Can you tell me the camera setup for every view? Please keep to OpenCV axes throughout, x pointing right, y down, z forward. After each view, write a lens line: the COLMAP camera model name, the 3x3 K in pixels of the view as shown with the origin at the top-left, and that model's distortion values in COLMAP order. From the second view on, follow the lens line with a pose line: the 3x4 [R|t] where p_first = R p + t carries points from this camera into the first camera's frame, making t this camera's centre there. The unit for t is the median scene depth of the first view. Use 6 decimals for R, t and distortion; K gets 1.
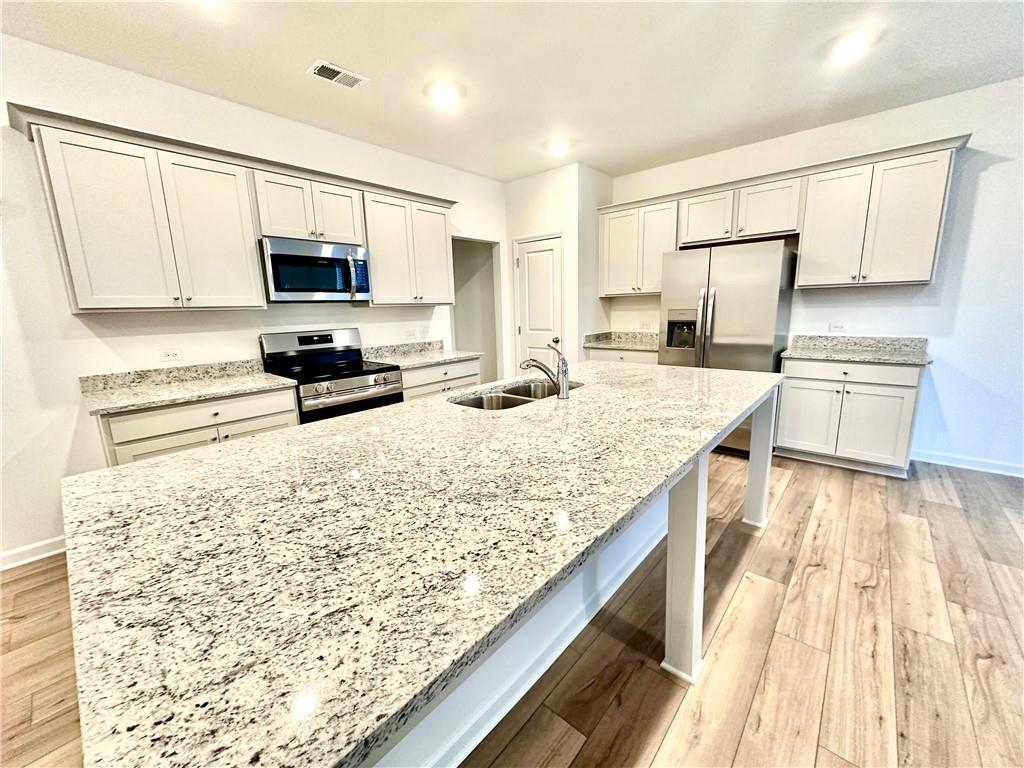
lens RADIAL K [[406.4, 0, 512.0], [0, 406.4, 384.0], [0, 0, 1]] dist [-0.001186, 0.000080]
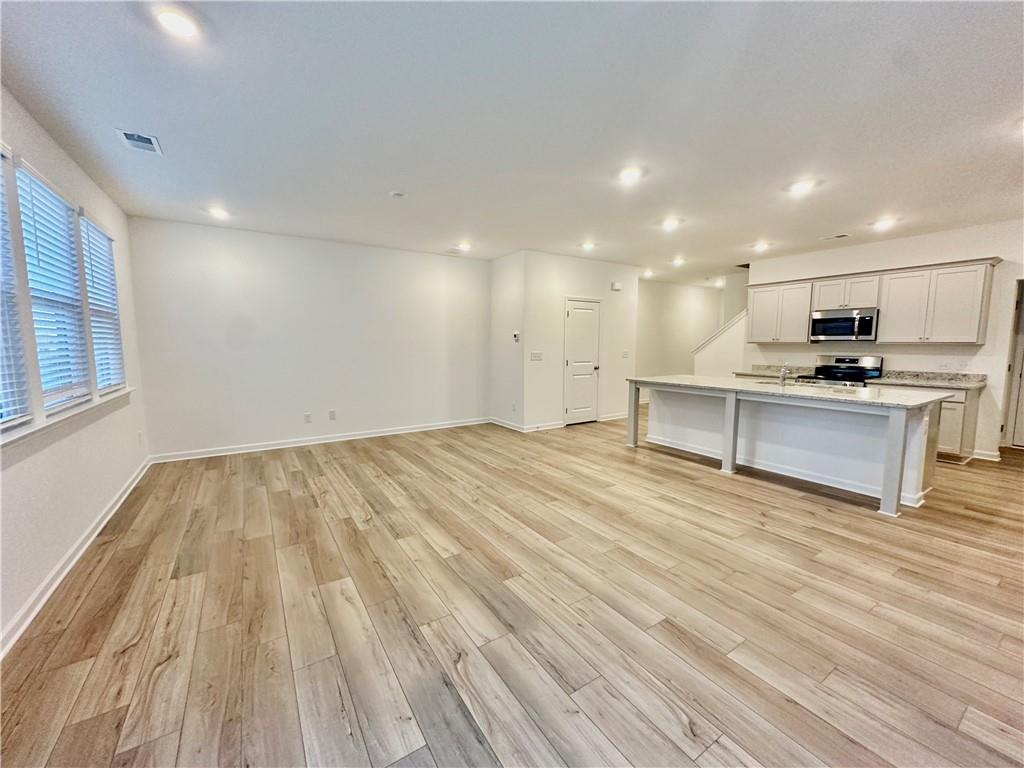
lens RADIAL K [[406.4, 0, 512.0], [0, 406.4, 384.0], [0, 0, 1]] dist [-0.001186, 0.000080]
pose [[-0.266581, 0.126135, -0.955523, 1.725598], [-0.172291, 0.969194, 0.176007, -0.074802], [0.948288, 0.211548, -0.236637, 0.046061]]
